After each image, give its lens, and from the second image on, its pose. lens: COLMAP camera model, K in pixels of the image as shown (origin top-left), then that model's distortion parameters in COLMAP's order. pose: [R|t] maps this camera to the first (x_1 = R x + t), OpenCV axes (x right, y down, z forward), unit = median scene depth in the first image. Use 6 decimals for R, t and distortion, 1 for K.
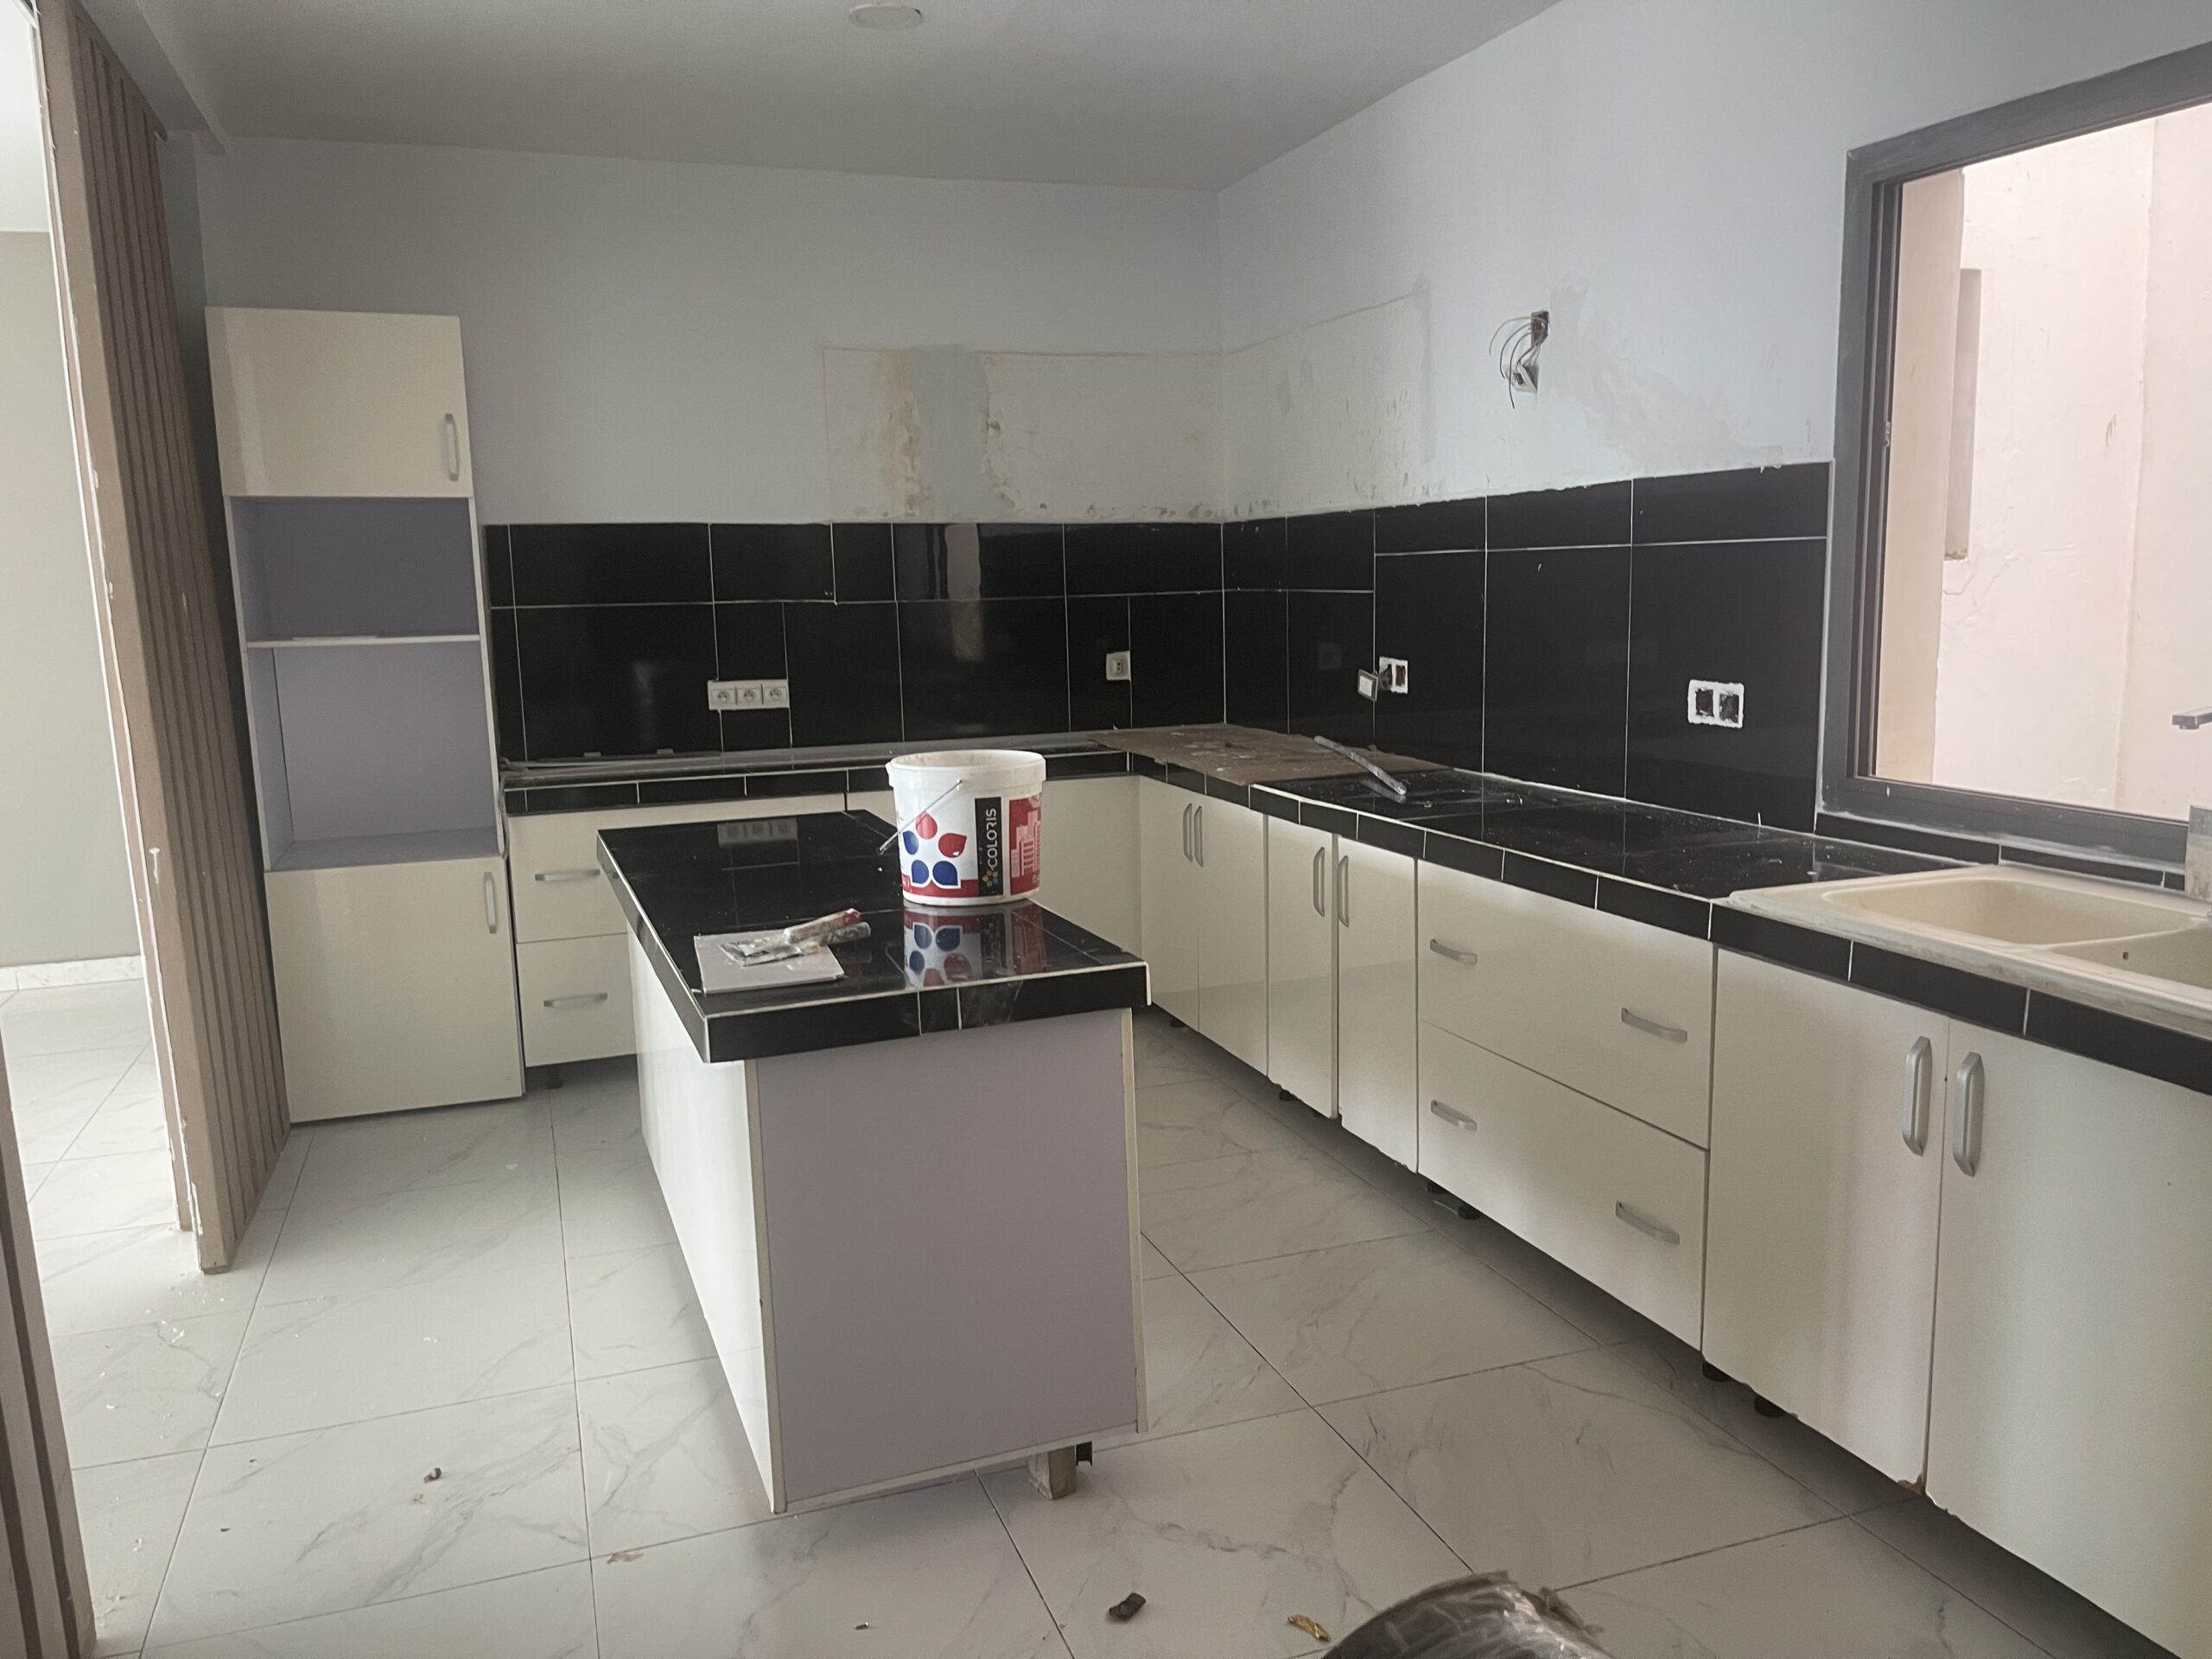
lens RADIAL K [[1690.0, 0, 1106.0], [0, 1690.0, 829.5], [0, 0, 1]] dist [0.083381, -0.144960]
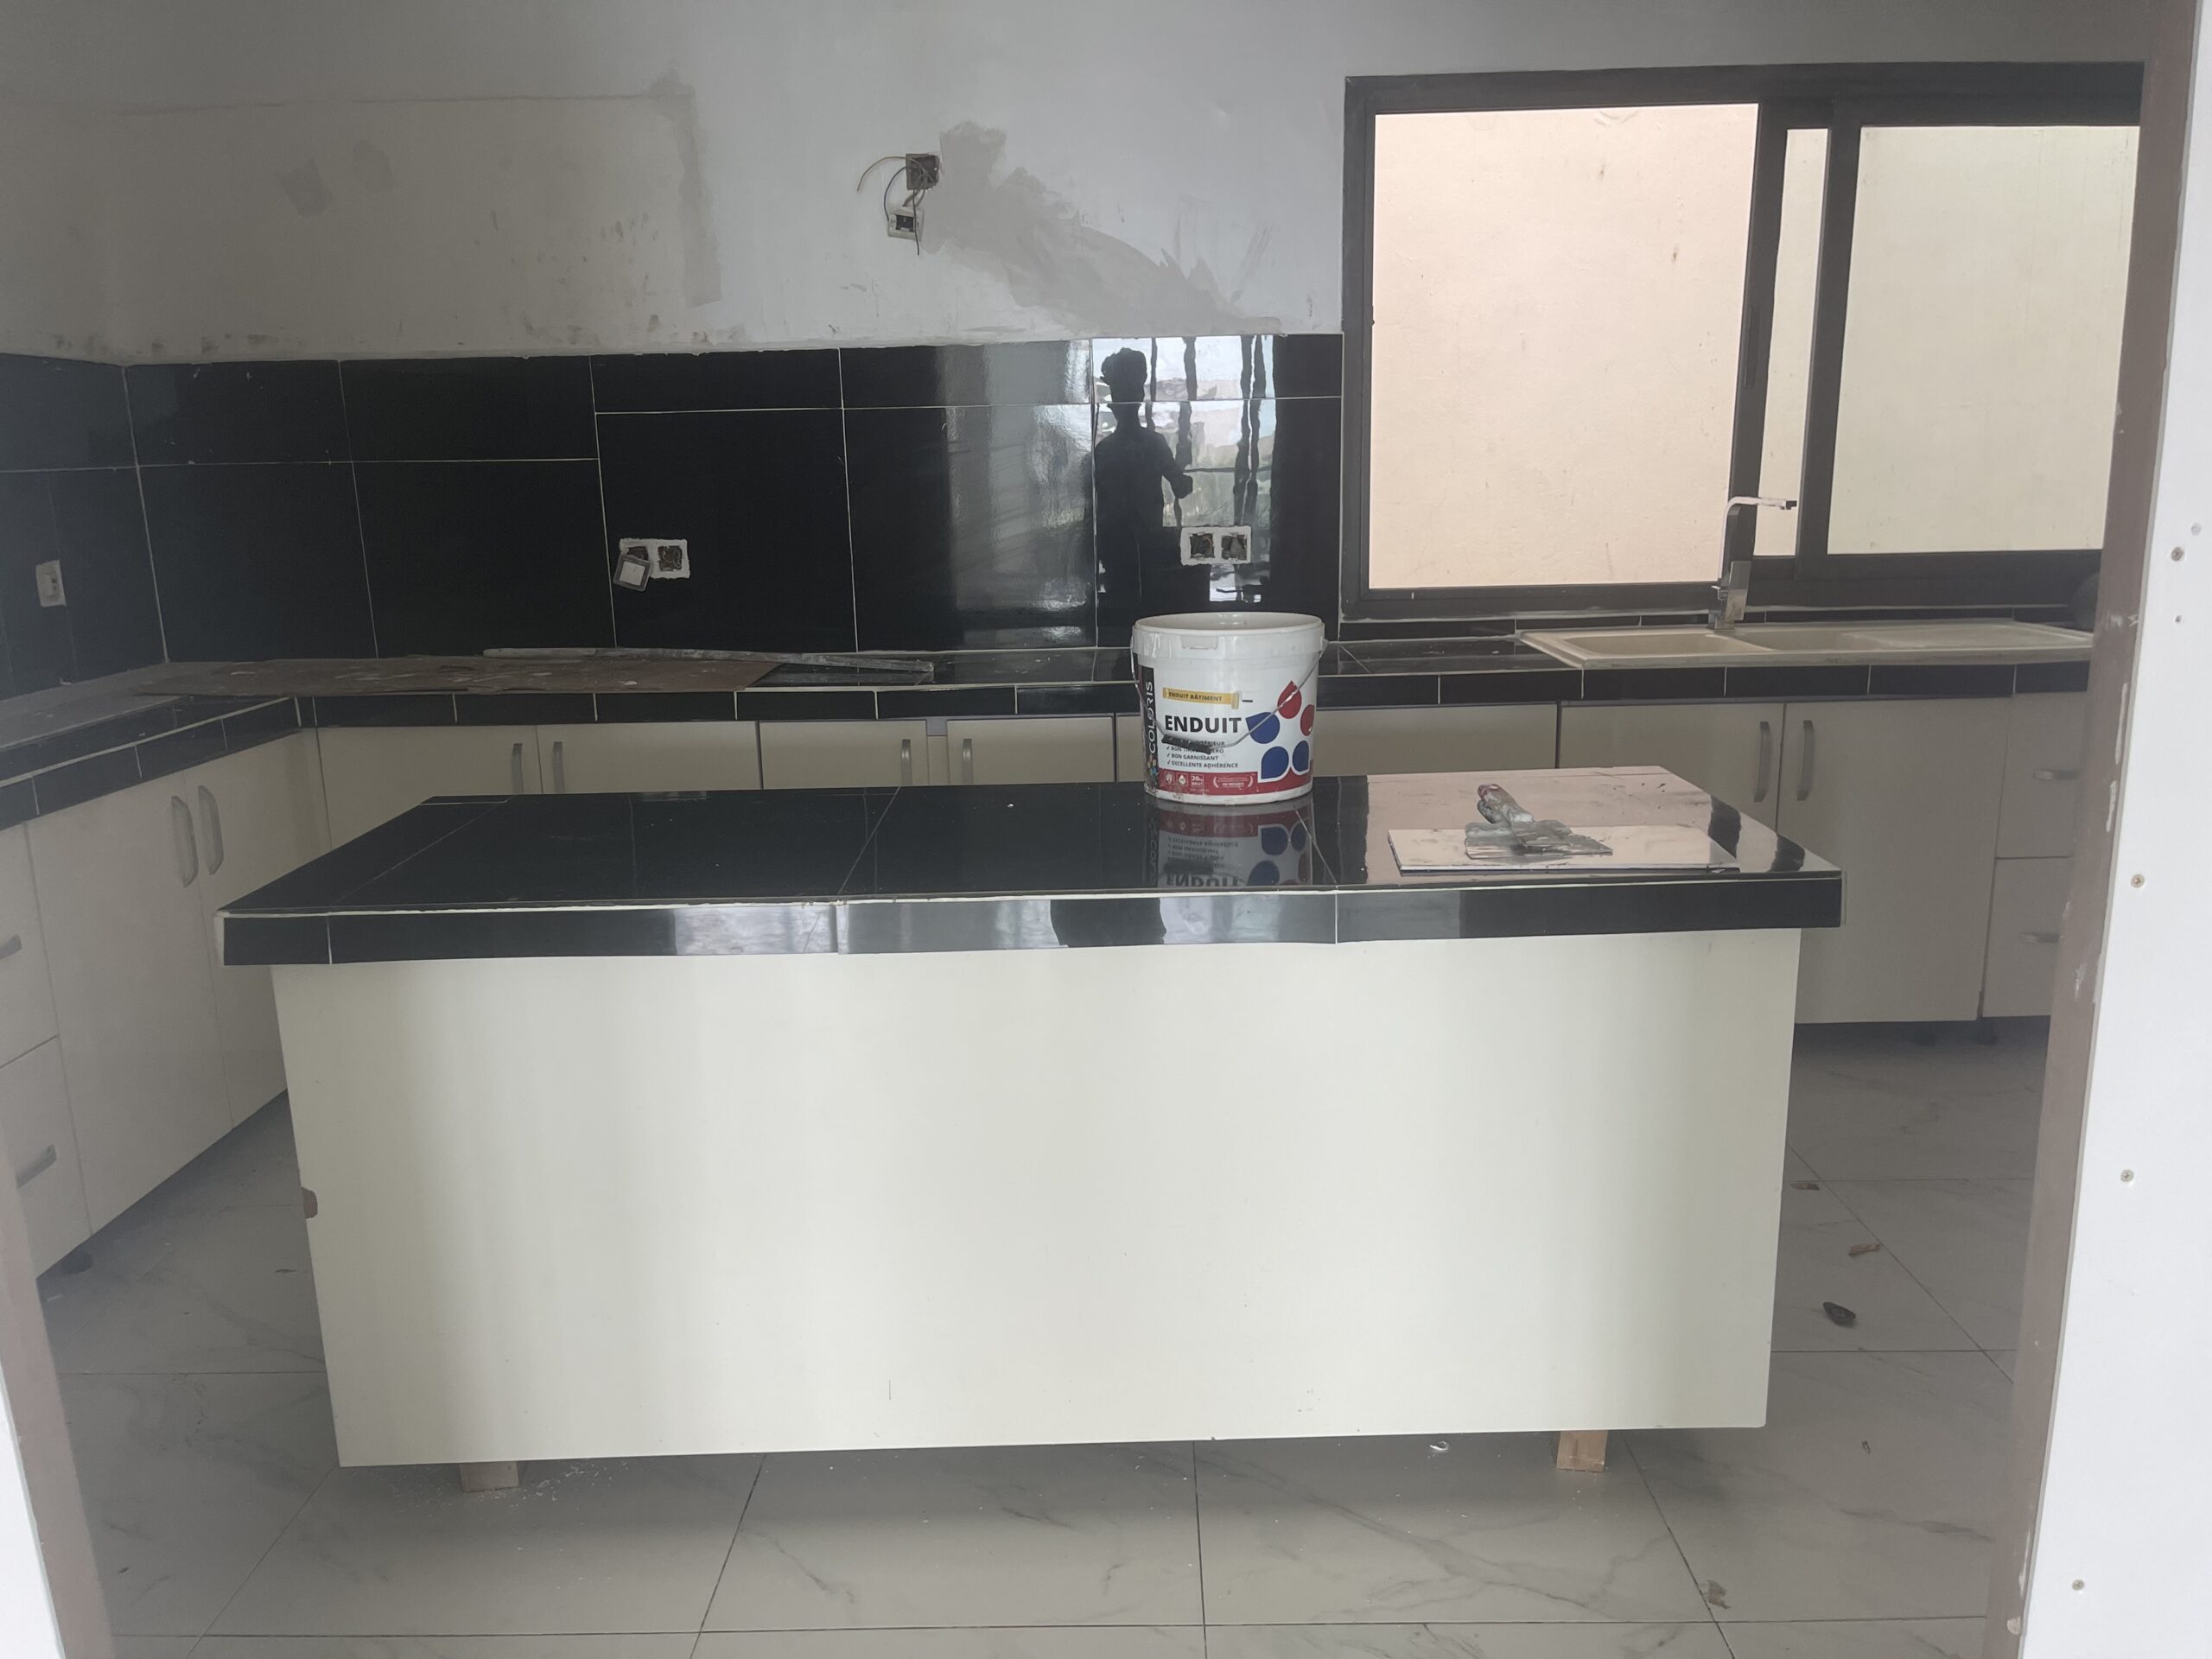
lens RADIAL K [[1604.1, 0, 1106.0], [0, 1604.1, 829.5], [0, 0, 1]] dist [0.051955, -0.068315]
pose [[0.345348, -0.188550, 0.919338, -0.603217], [0.154986, 0.977617, 0.142283, -0.045061], [-0.925588, 0.093347, 0.366841, 0.594152]]
